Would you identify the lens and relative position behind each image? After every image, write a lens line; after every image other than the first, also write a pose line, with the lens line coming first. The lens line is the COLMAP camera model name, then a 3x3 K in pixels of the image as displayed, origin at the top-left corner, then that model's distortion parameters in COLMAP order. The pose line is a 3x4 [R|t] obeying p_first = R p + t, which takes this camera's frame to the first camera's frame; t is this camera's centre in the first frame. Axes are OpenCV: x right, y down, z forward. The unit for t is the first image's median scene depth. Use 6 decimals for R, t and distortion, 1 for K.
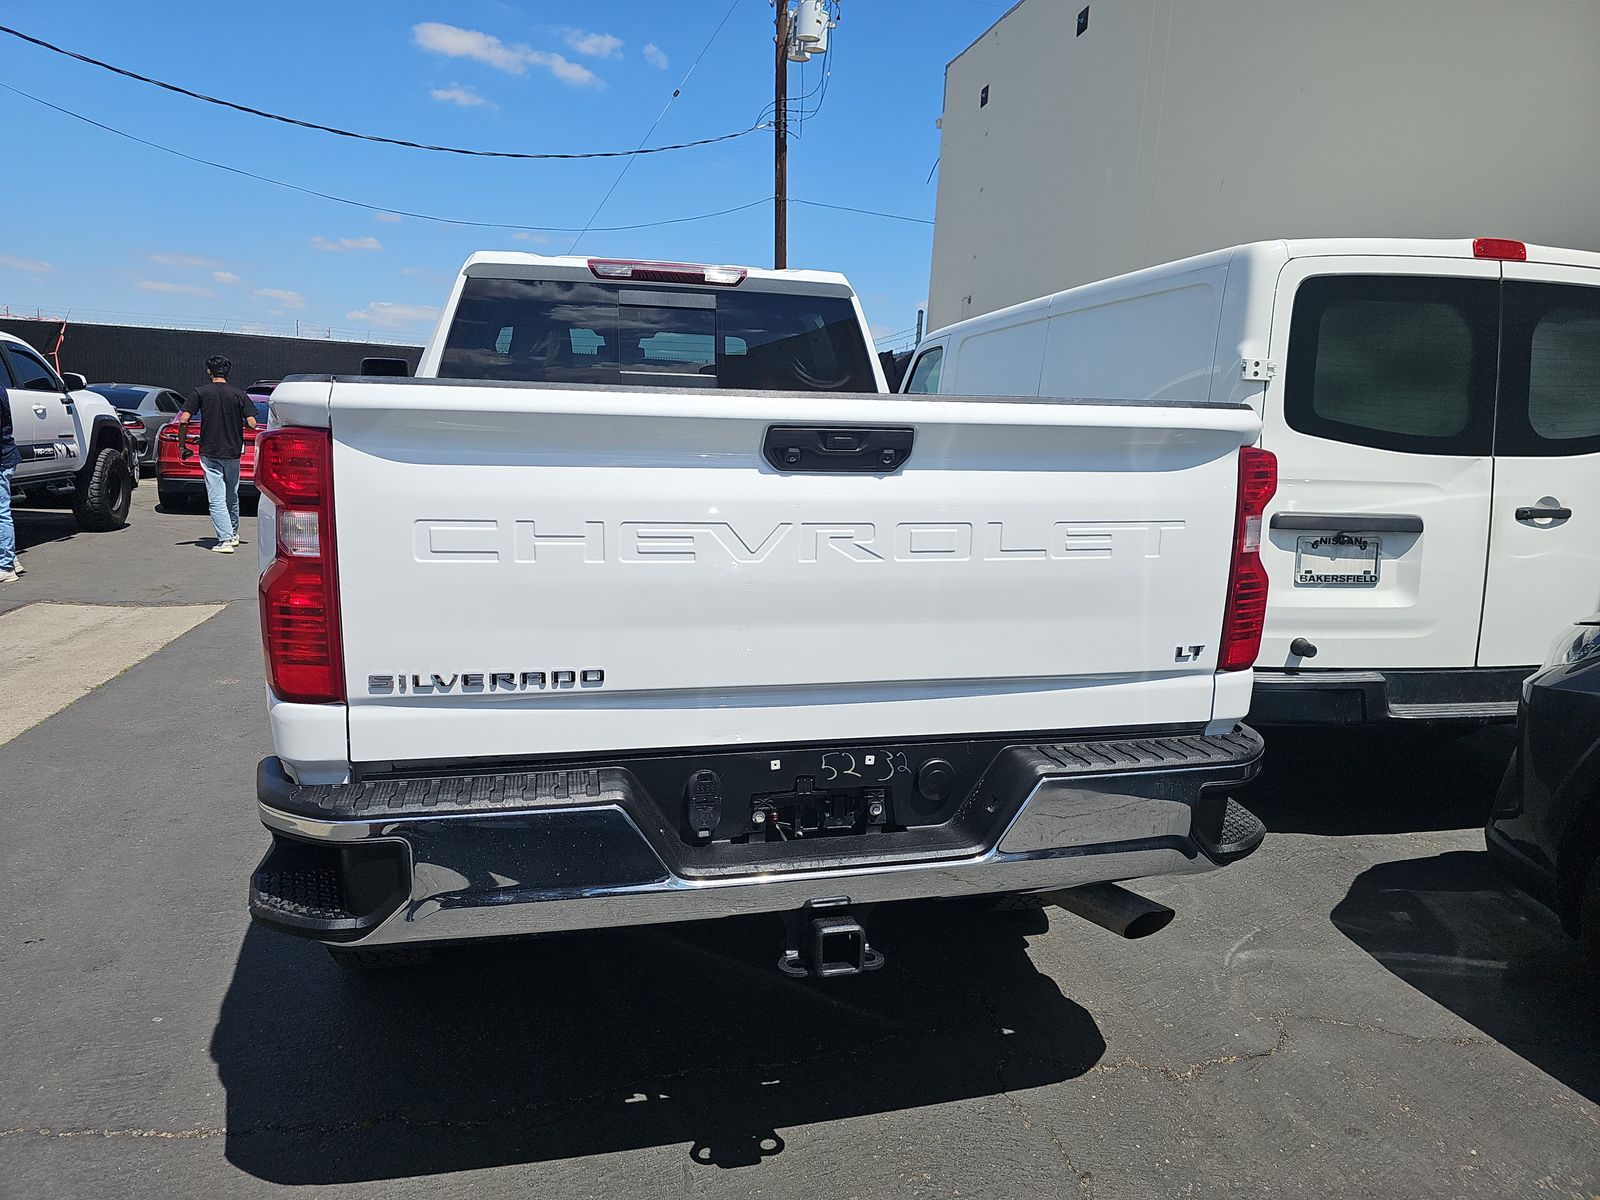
lens RADIAL K [[1049.7, 0, 800.0], [0, 1049.7, 600.0], [0, 0, 1]] dist [0.026774, 0.000018]
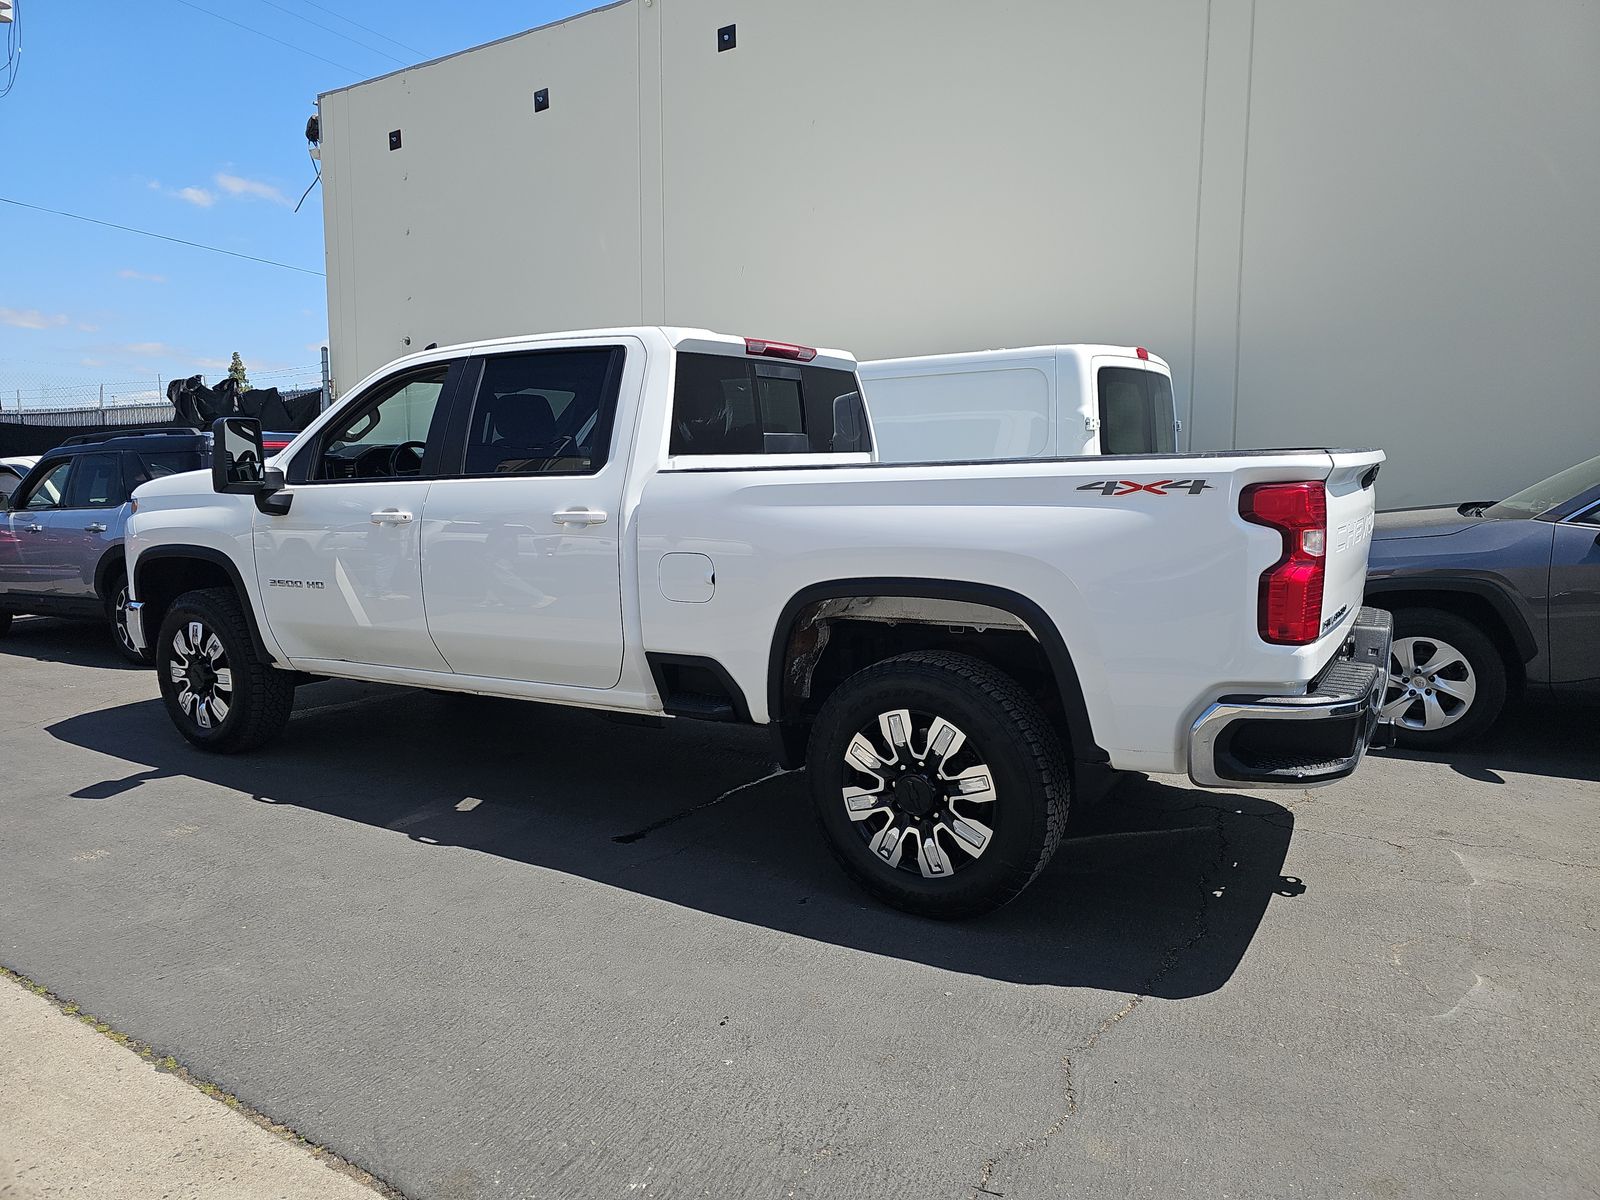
lens RADIAL K [[1049.7, 0, 800.0], [0, 1049.7, 600.0], [0, 0, 1]] dist [0.026774, 0.000018]
pose [[0.707577, -0.136622, 0.693303, -1.018924], [0.154817, 0.987267, 0.036546, -0.074922], [-0.689468, 0.081476, 0.719719, 0.156988]]
